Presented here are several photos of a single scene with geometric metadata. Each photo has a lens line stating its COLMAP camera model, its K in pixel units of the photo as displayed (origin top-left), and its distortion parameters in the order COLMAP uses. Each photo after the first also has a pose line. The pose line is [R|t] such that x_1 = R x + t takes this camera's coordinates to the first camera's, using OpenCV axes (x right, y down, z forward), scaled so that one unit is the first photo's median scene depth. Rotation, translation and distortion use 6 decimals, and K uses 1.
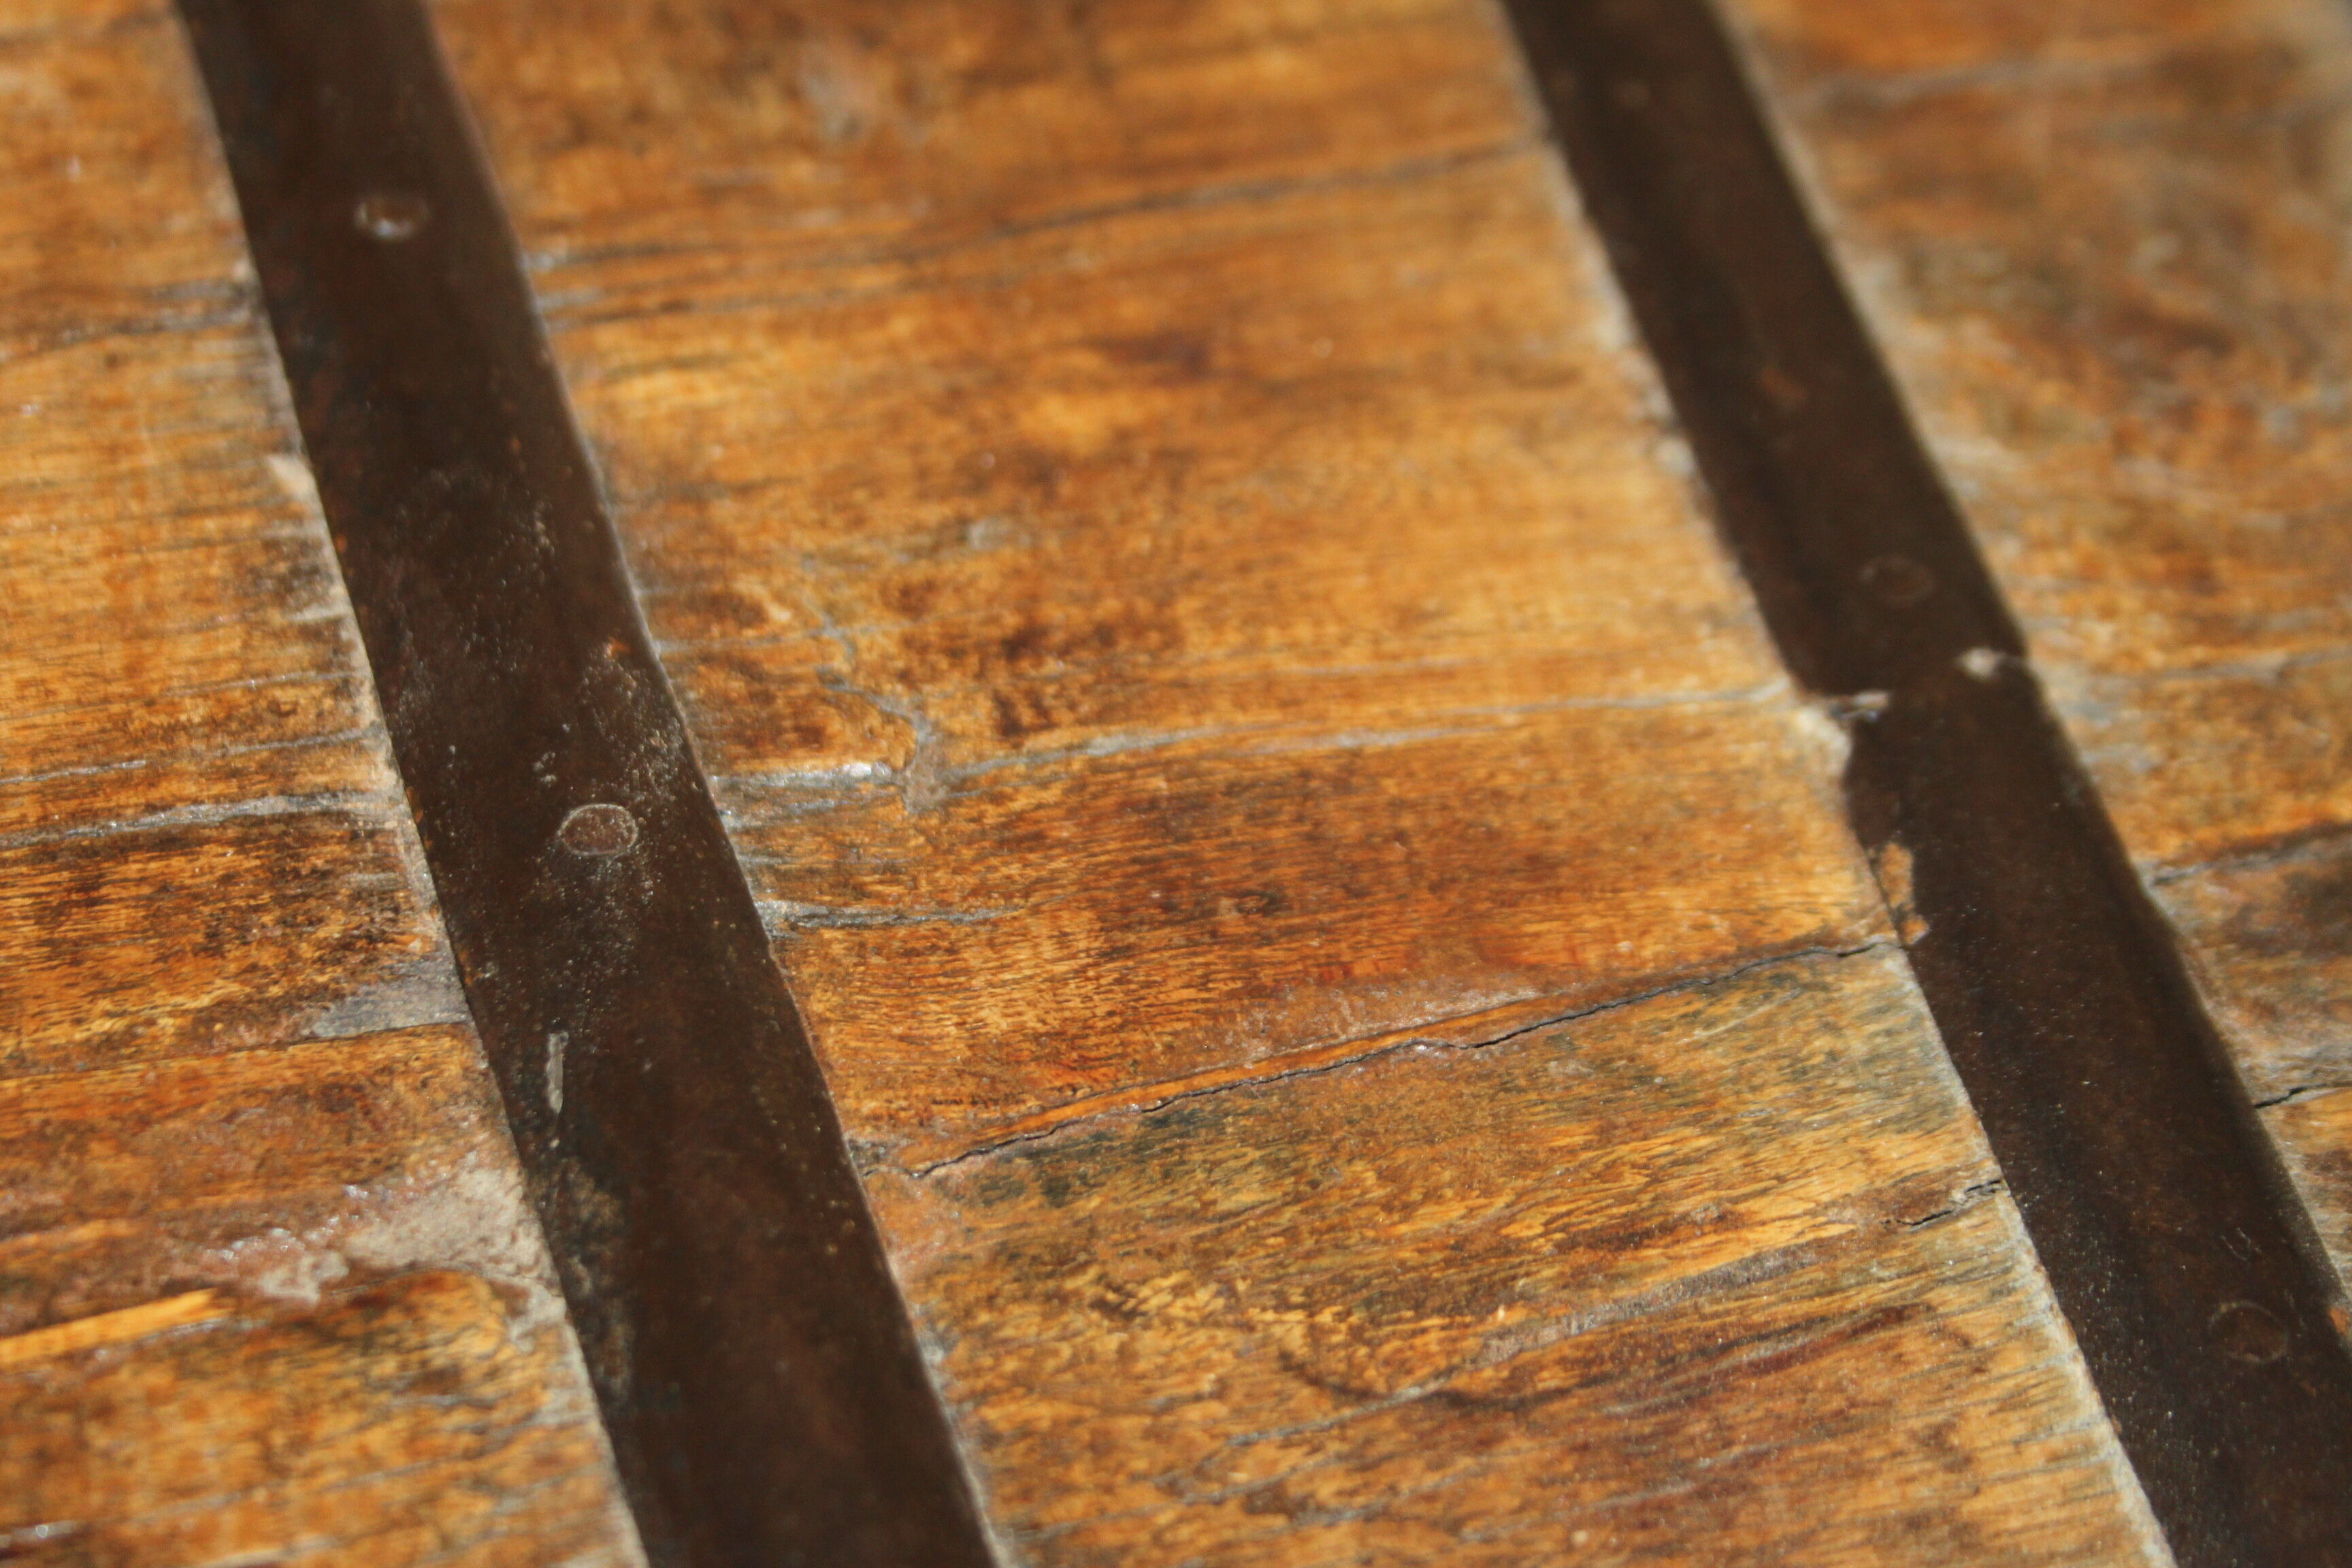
lens RADIAL K [[5023.0, 0, 1176.1], [0, 5023.0, 783.7], [0, 0, 1]] dist [-0.014161, 0.000000]
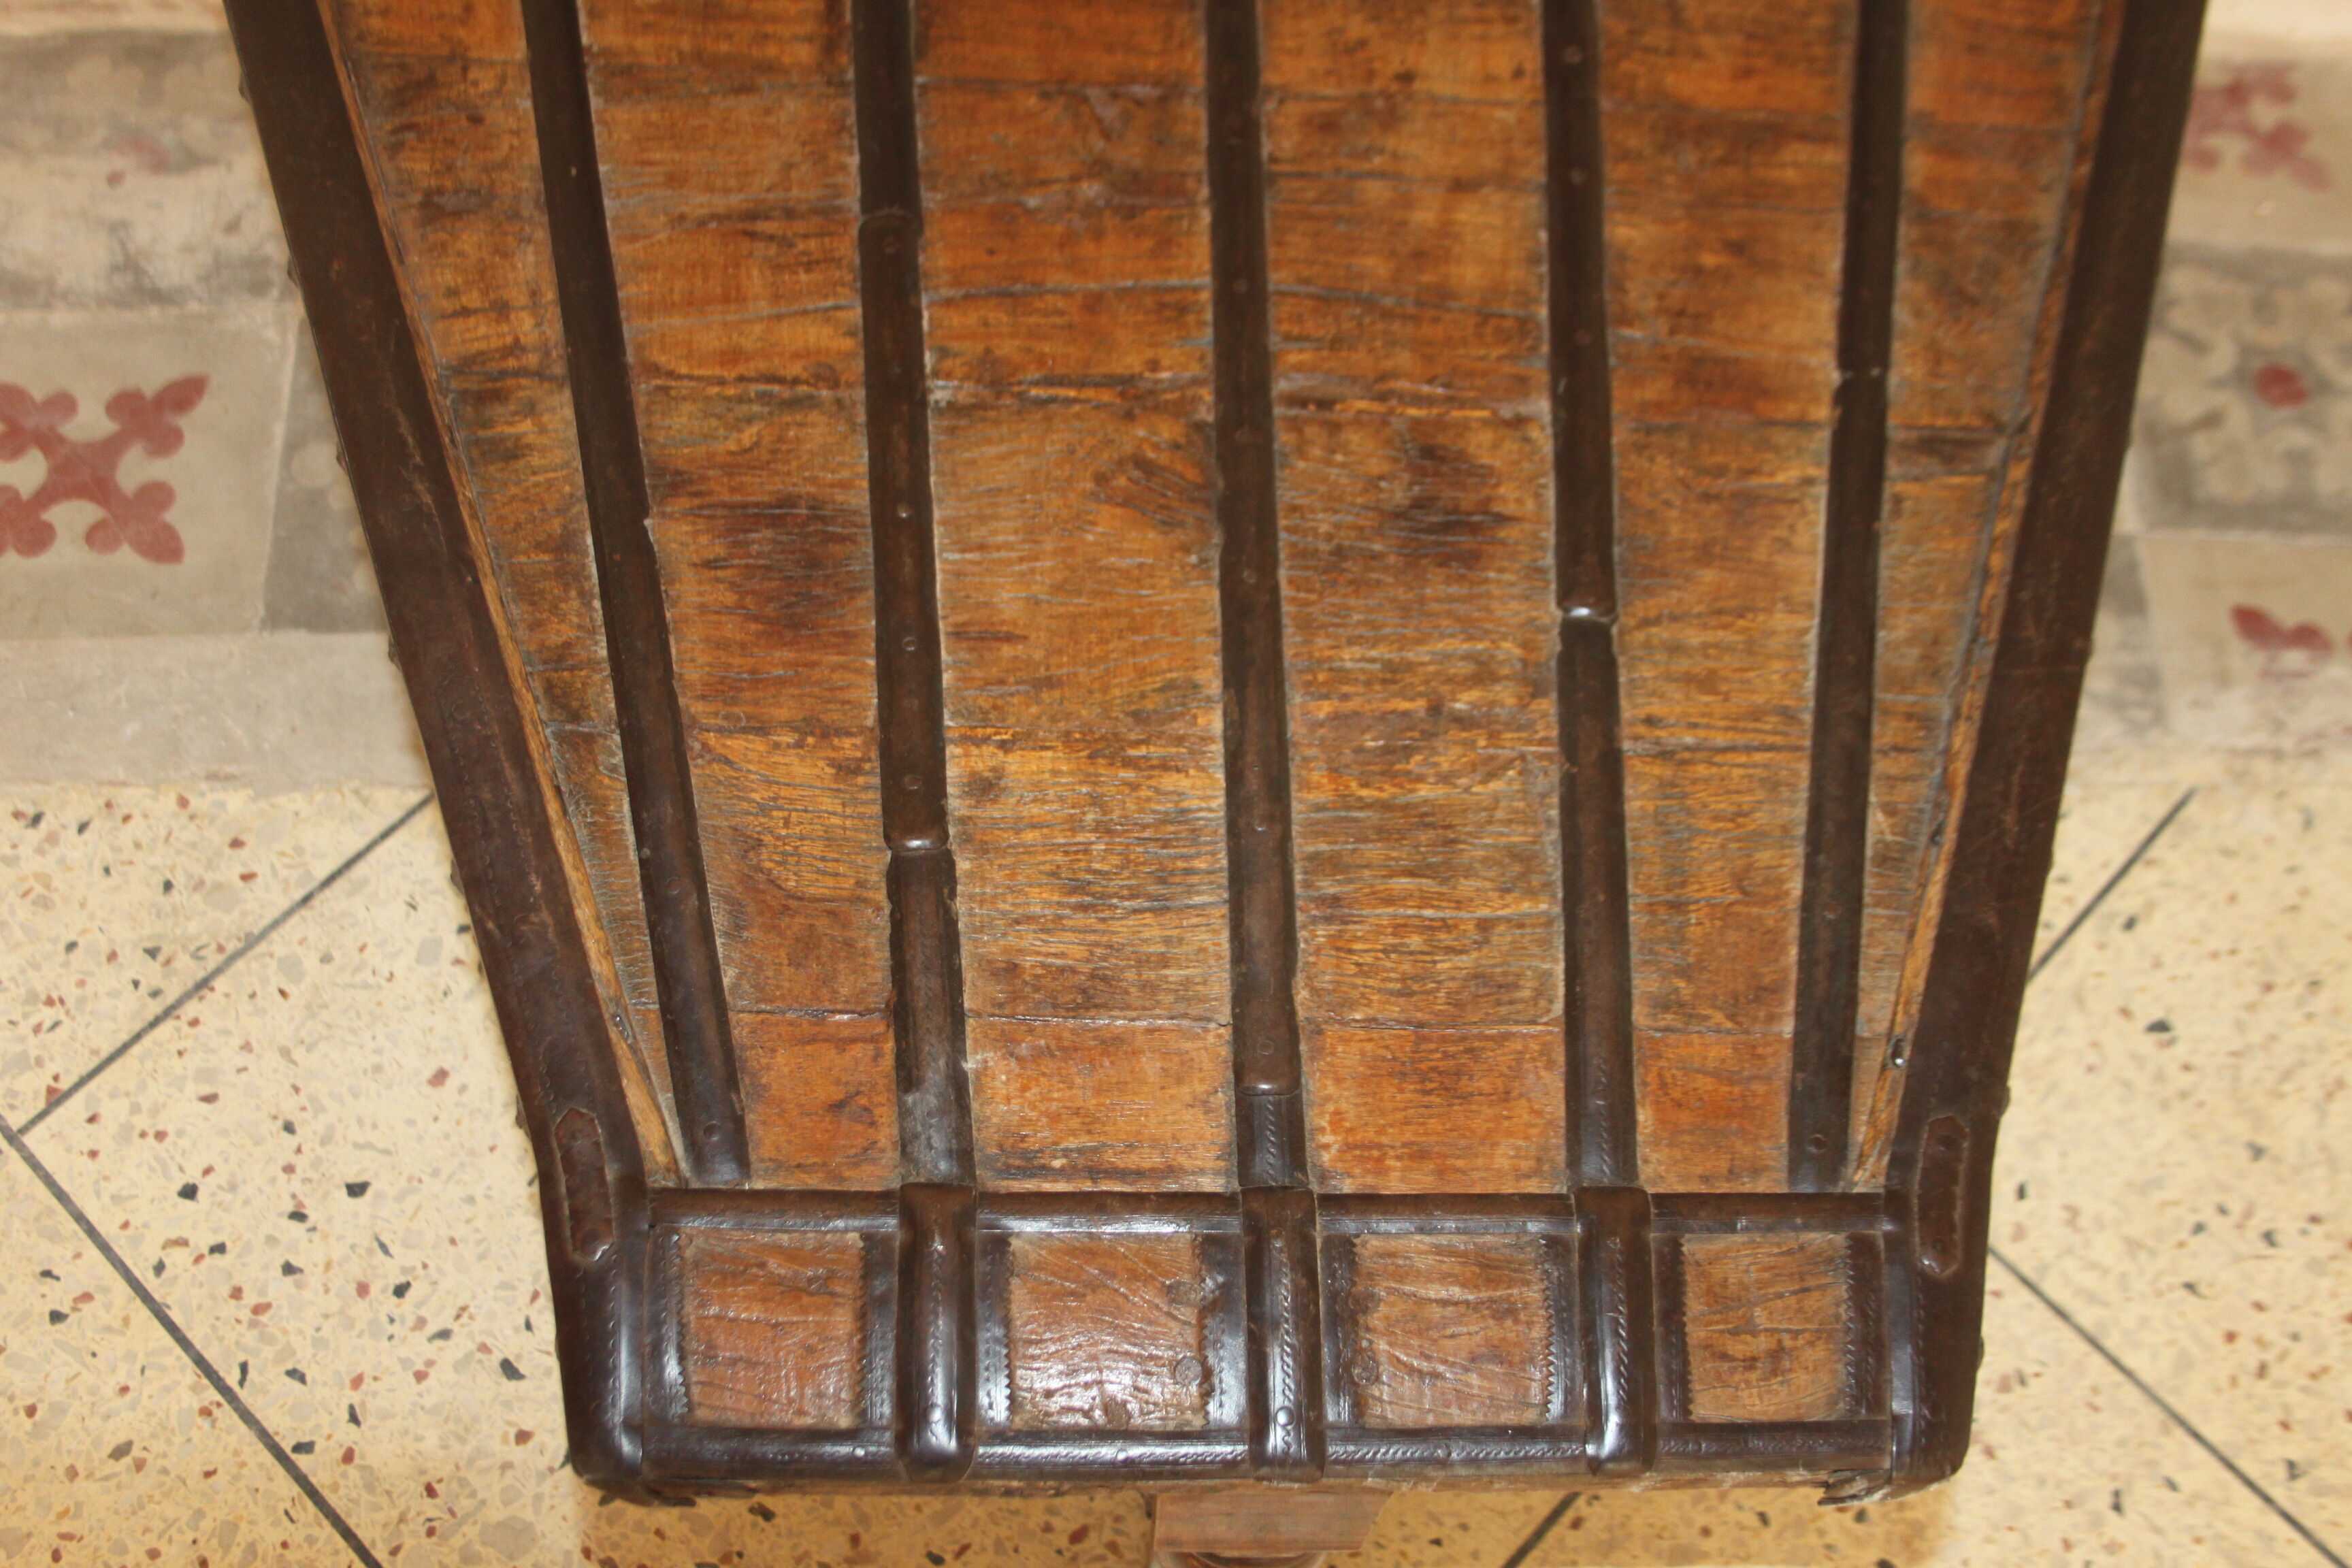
lens RADIAL K [[2629.6, 0, 1163.6], [0, 2629.6, 782.7], [0, 0, 1]] dist [-0.058510, 0.000000]
pose [[0.934504, 0.299523, -0.192321, 0.129573], [-0.225727, 0.916436, 0.330443, -0.348781], [0.275225, -0.265388, 0.924024, -1.642096]]
